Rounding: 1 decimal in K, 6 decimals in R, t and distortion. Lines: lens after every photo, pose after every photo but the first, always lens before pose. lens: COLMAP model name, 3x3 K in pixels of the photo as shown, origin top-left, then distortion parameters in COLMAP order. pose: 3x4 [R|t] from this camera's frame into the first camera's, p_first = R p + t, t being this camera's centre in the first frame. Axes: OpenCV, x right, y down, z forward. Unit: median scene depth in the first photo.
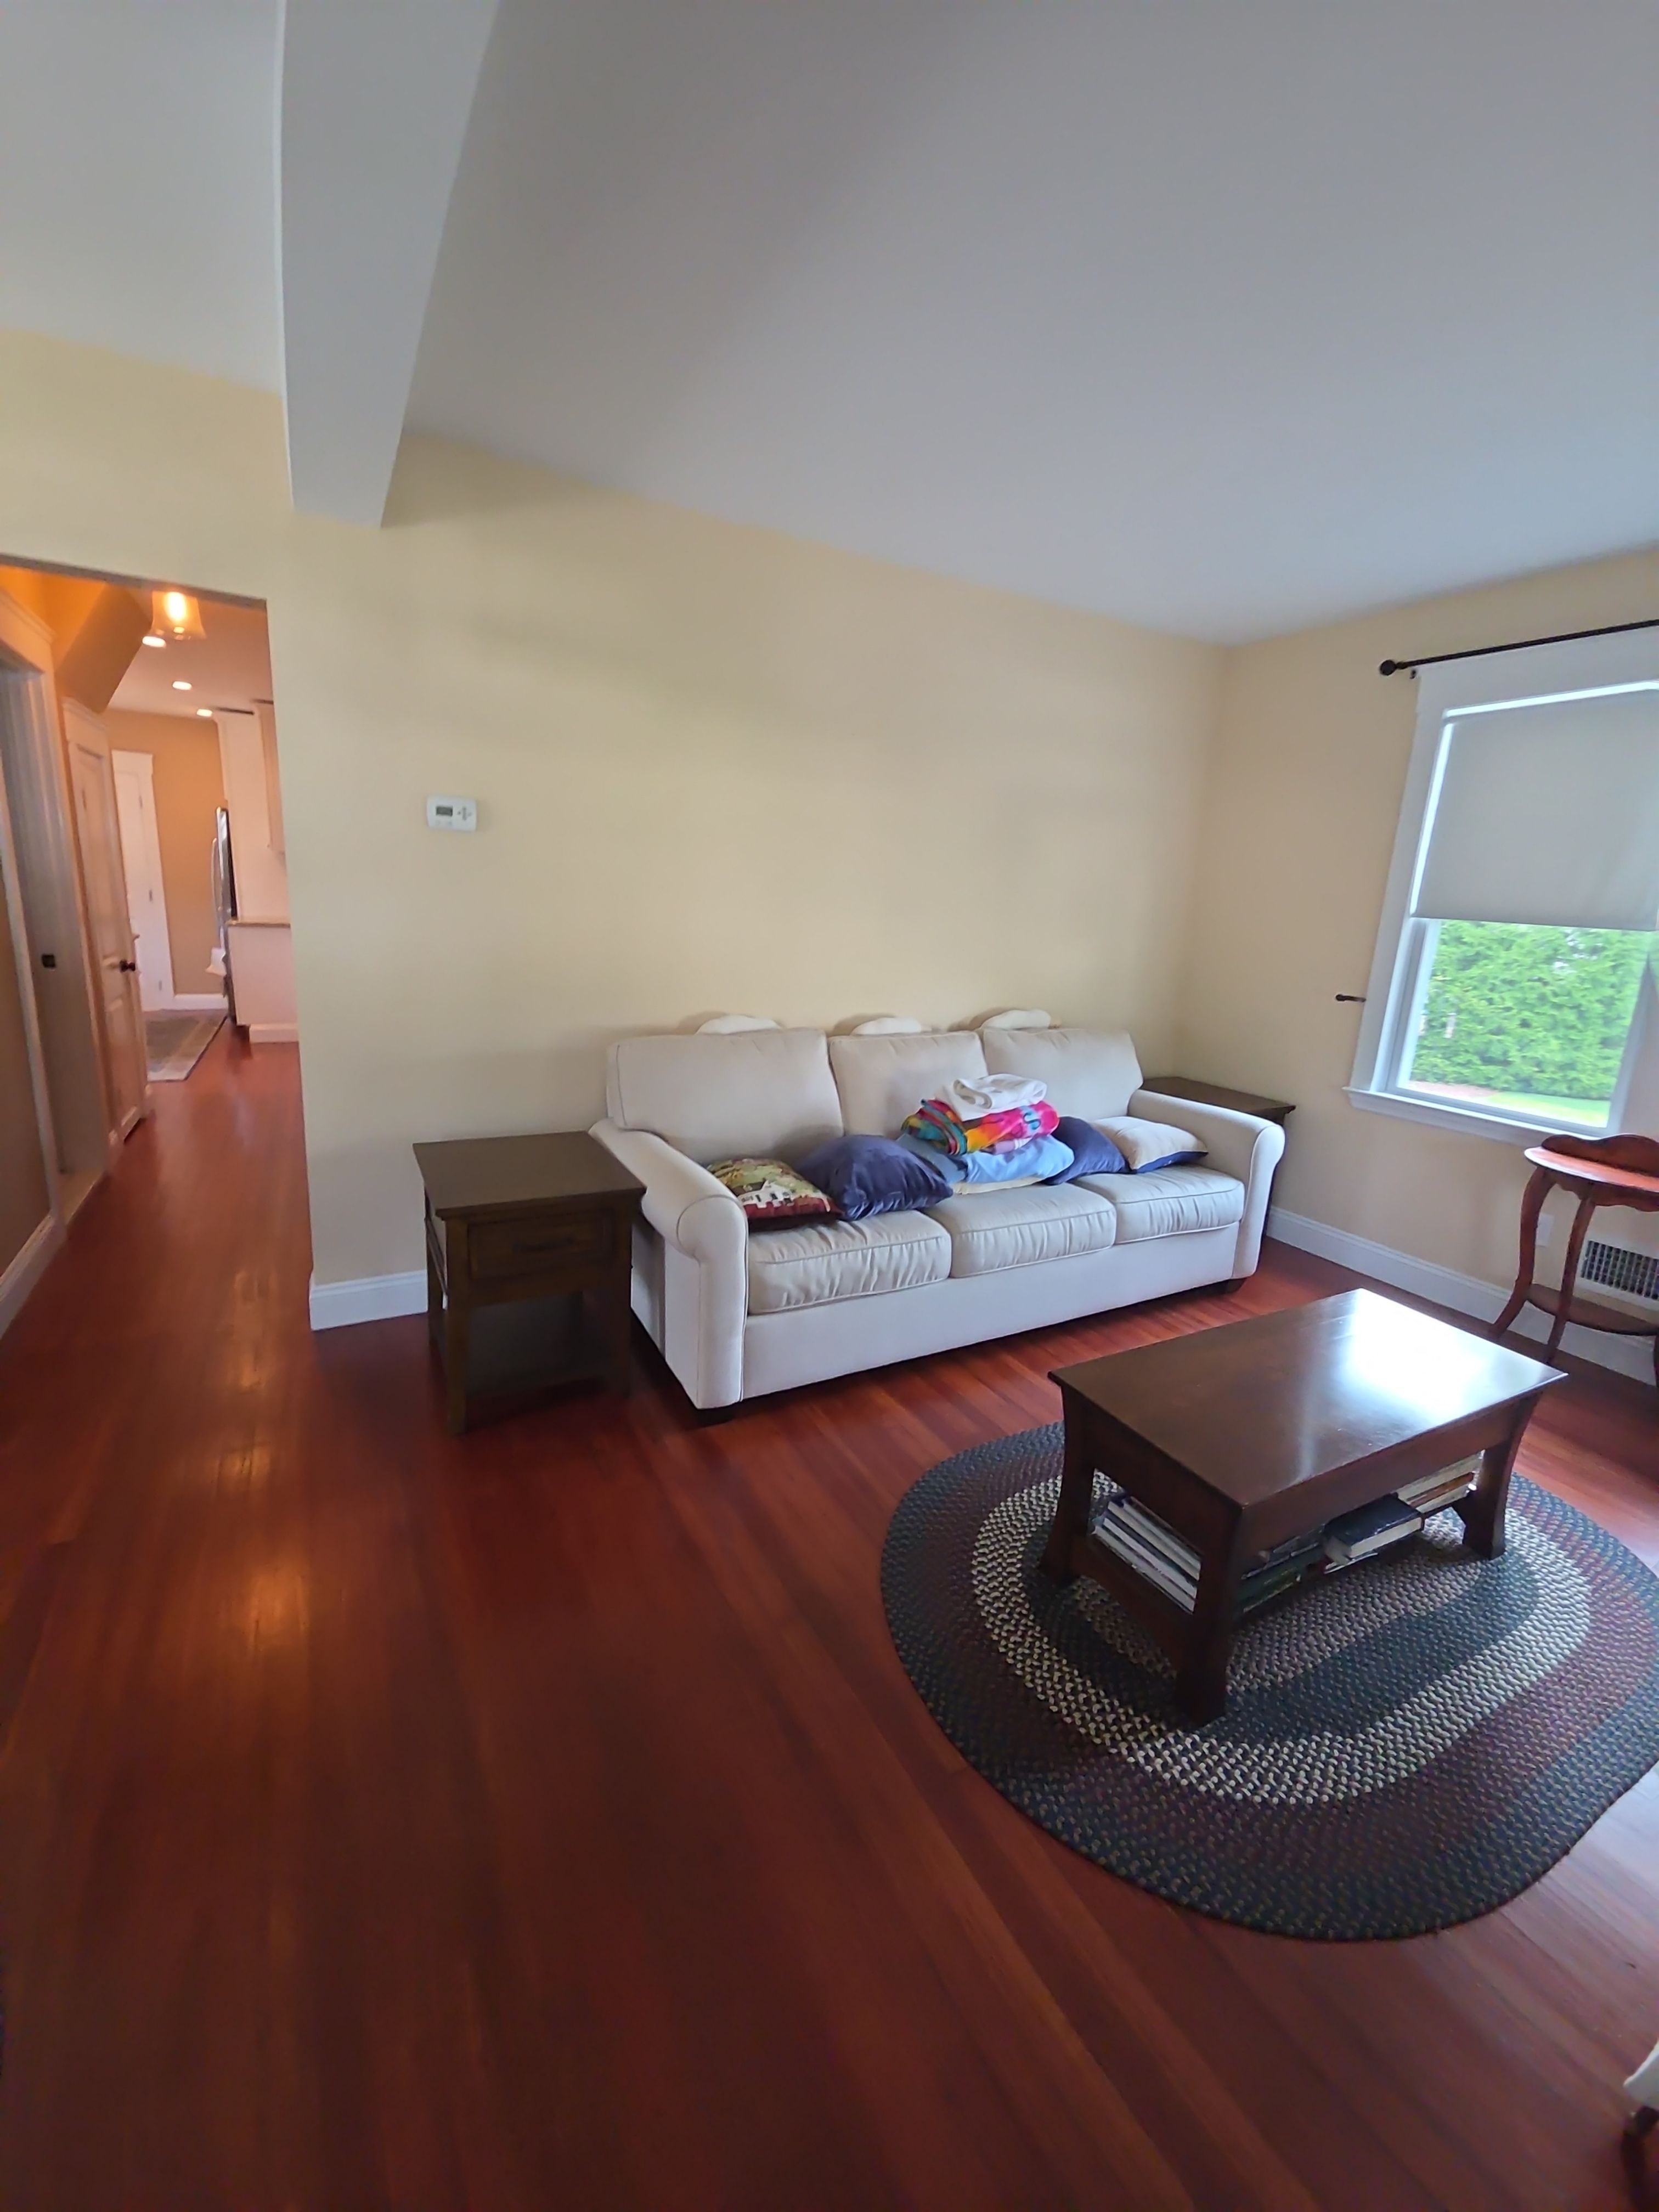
lens RADIAL K [[904.8, 0, 818.8], [0, 904.8, 1092.4], [0, 0, 1]] dist [0.004234, -0.000463]
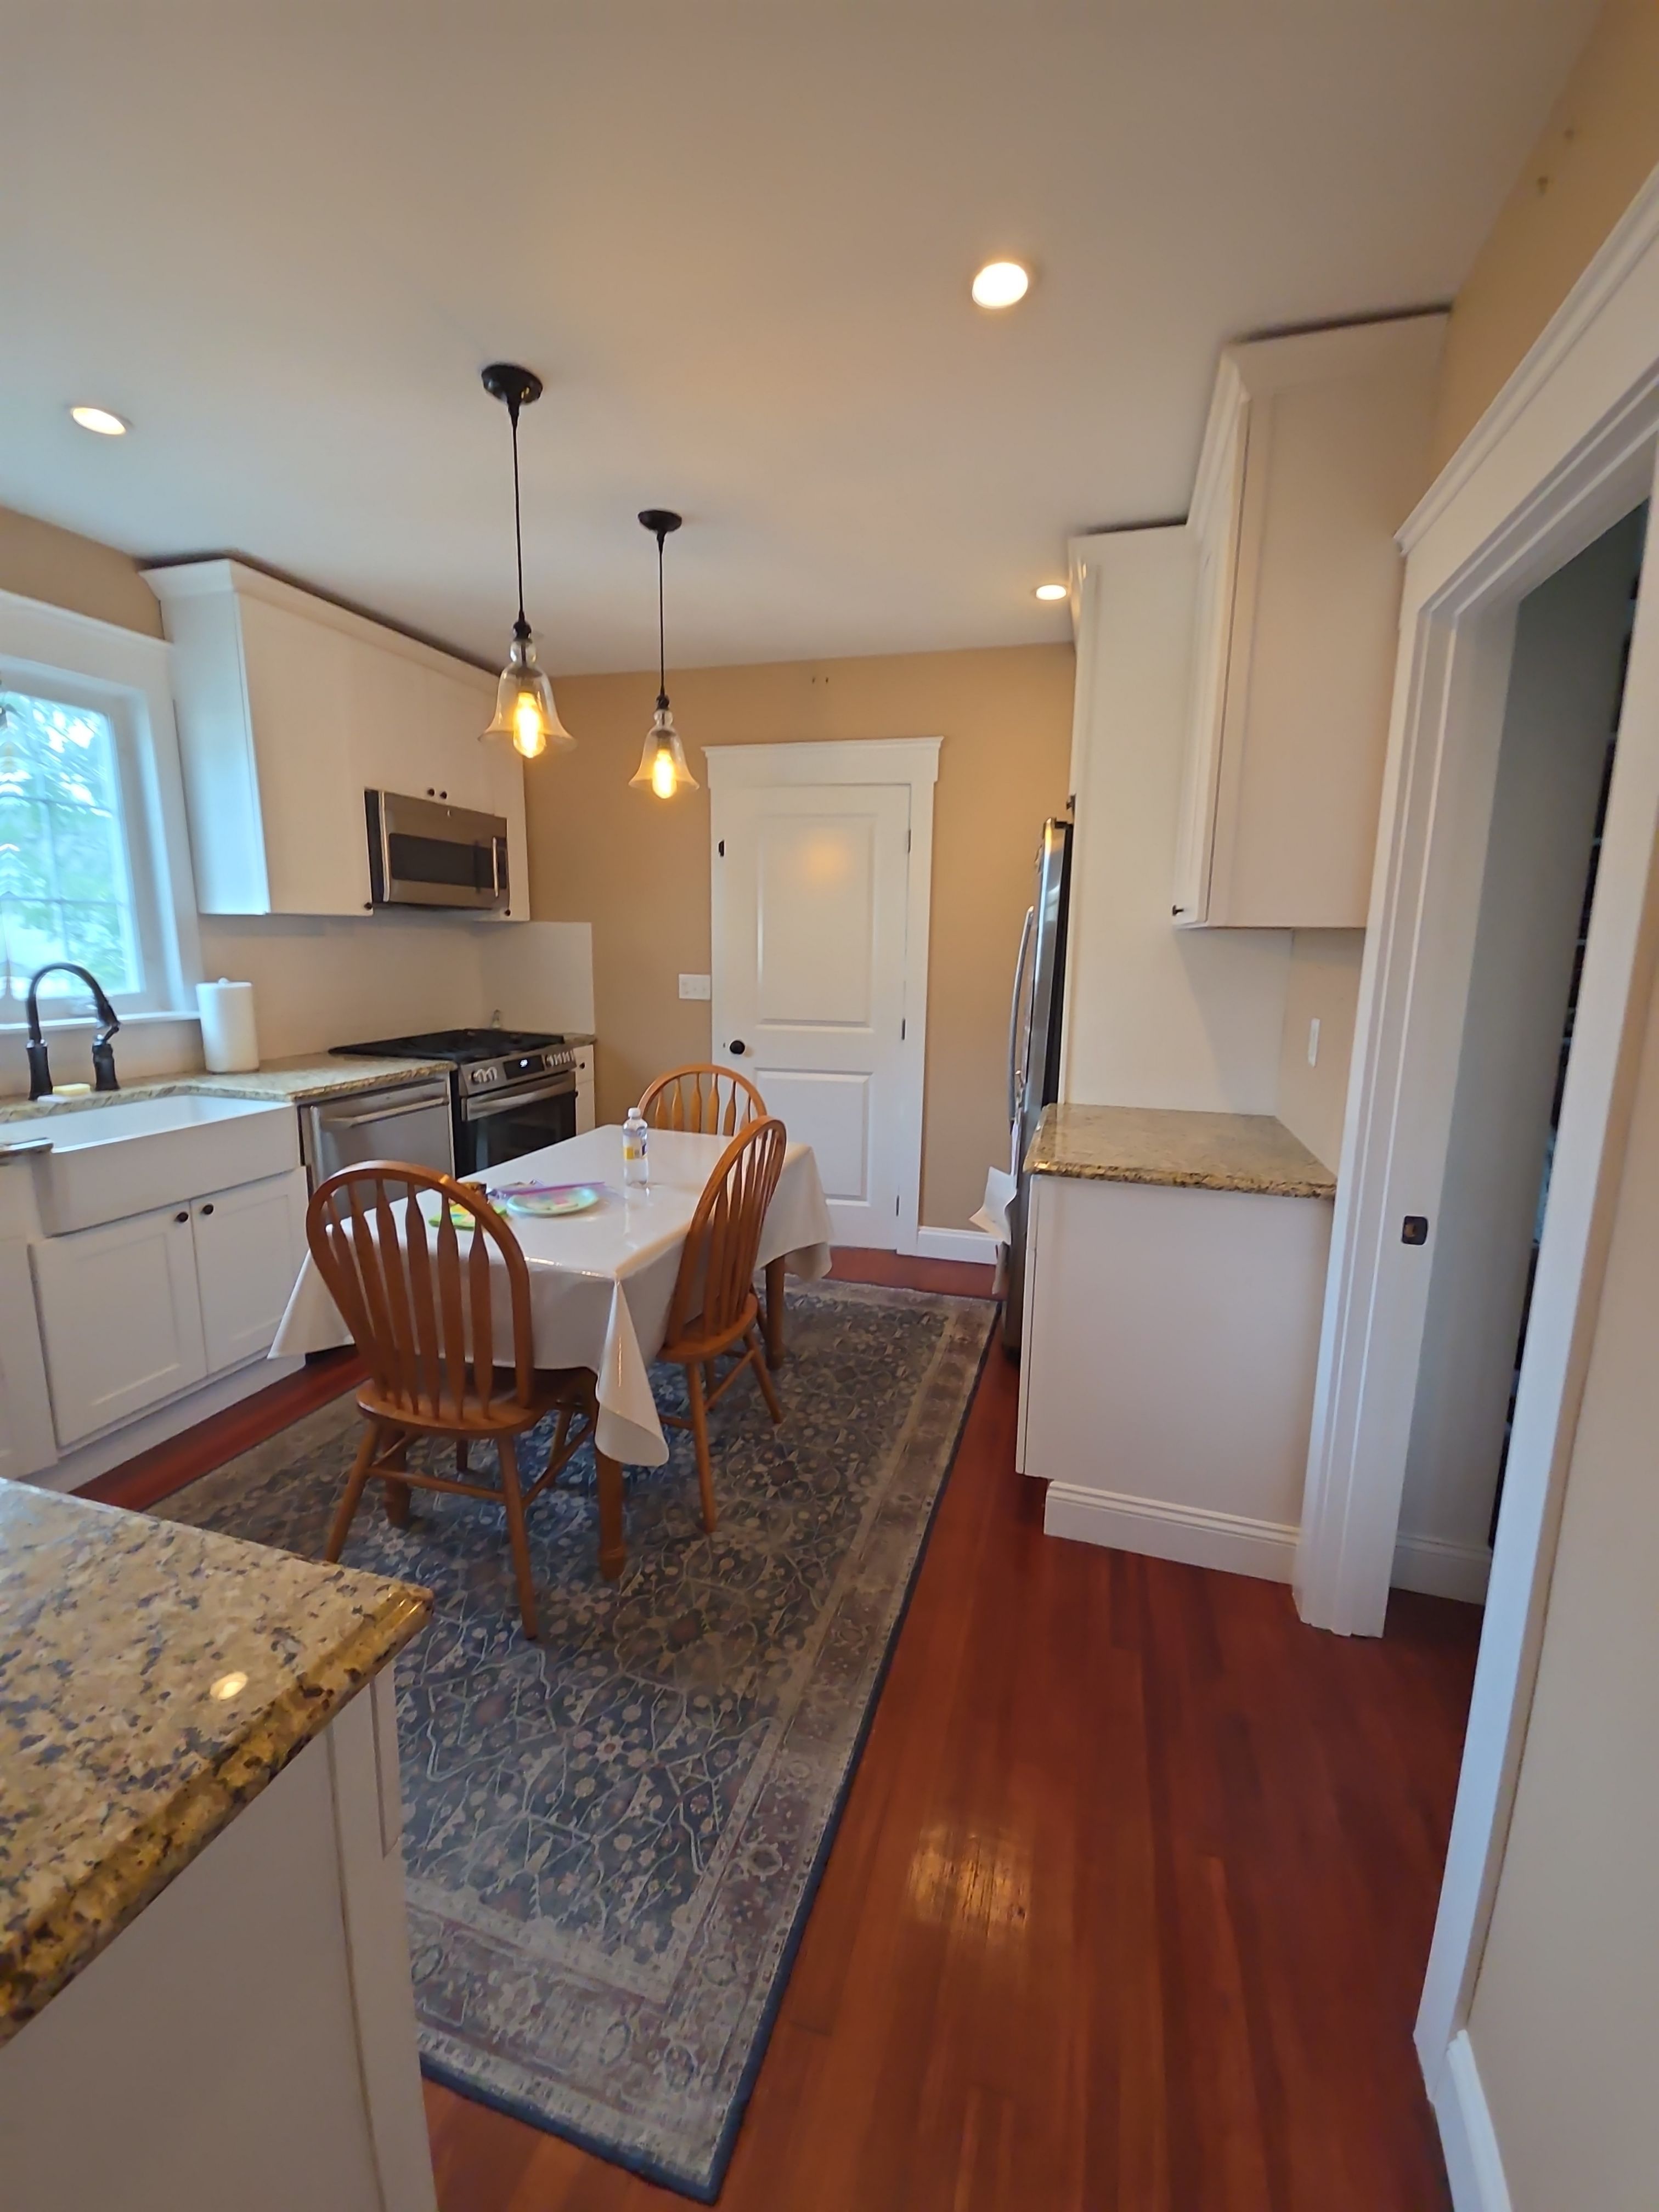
lens RADIAL K [[904.8, 0, 818.8], [0, 904.8, 1092.4], [0, 0, 1]] dist [0.004234, -0.000463]
pose [[0.697690, 0.082005, -0.711691, -1.329585], [-0.138994, 0.990045, -0.022182, -0.530678], [0.702787, 0.114396, 0.702142, 2.000490]]
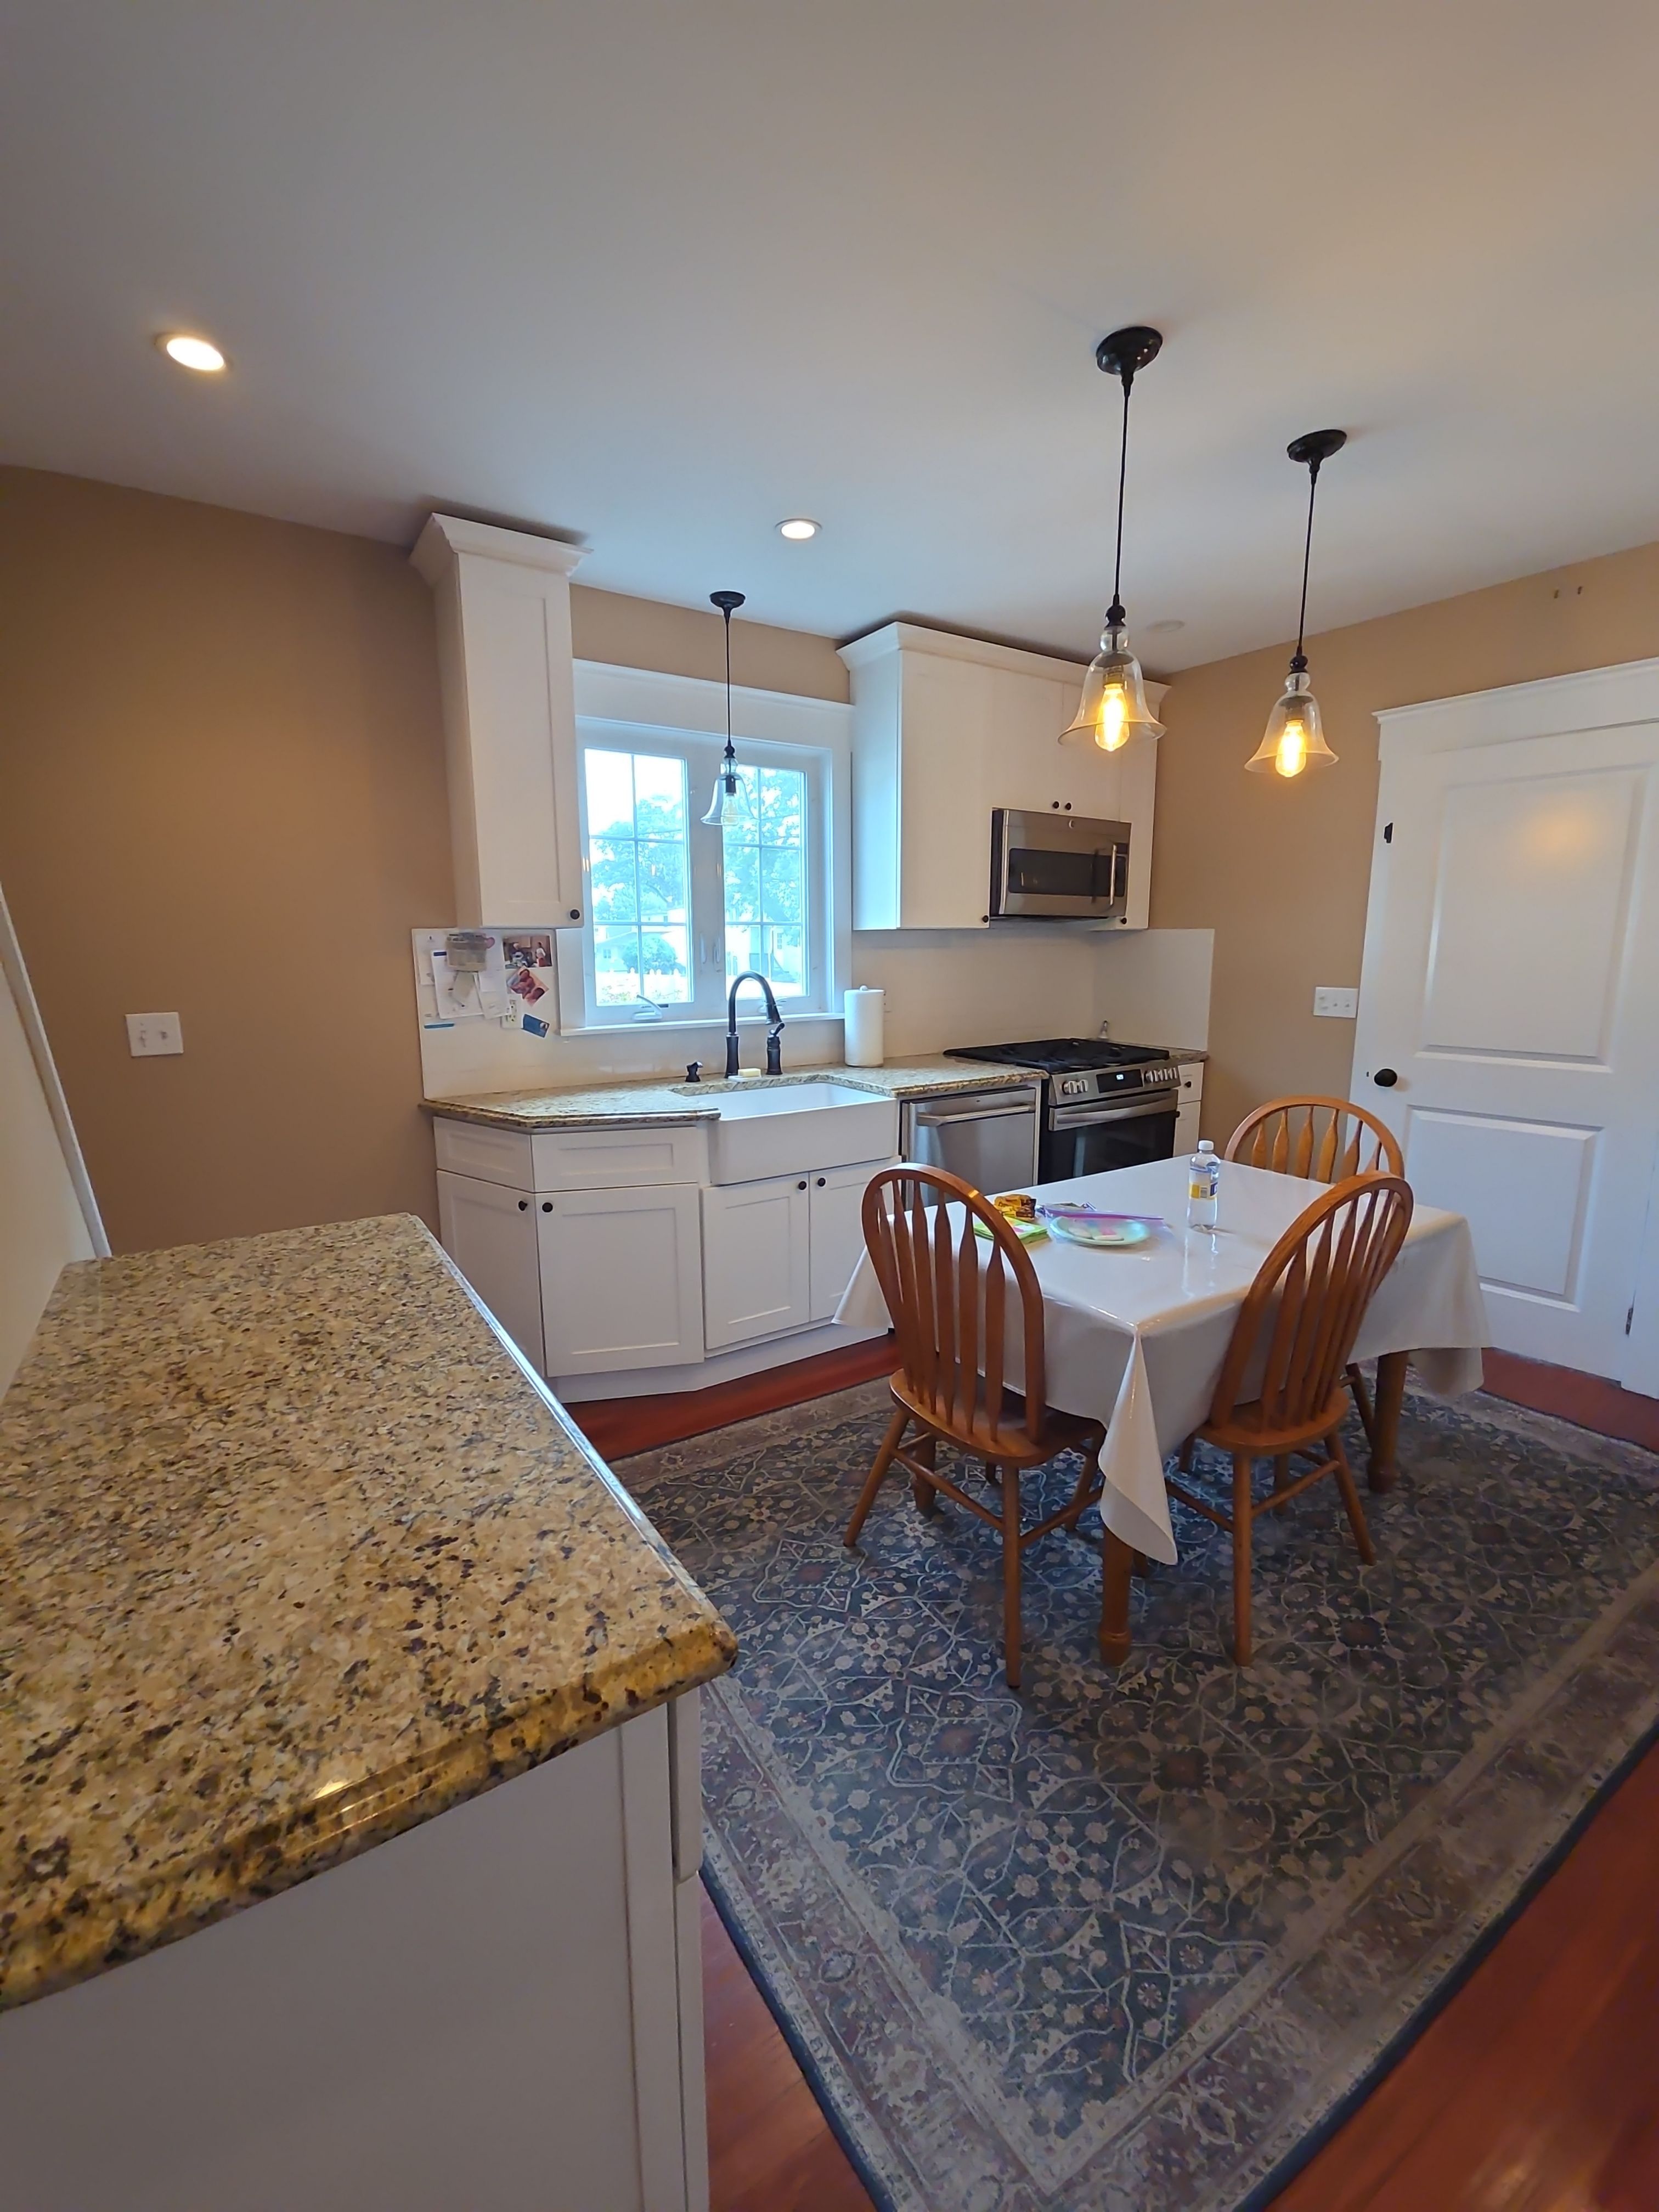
lens RADIAL K [[904.3, 0, 808.0], [0, 904.3, 1093.0], [0, 0, 1]] dist [0.012632, -0.007234]
pose [[0.077993, 0.113638, -0.990456, -1.353108], [-0.213092, 0.972423, 0.094789, -0.551834], [0.973914, 0.203666, 0.100057, 2.088545]]
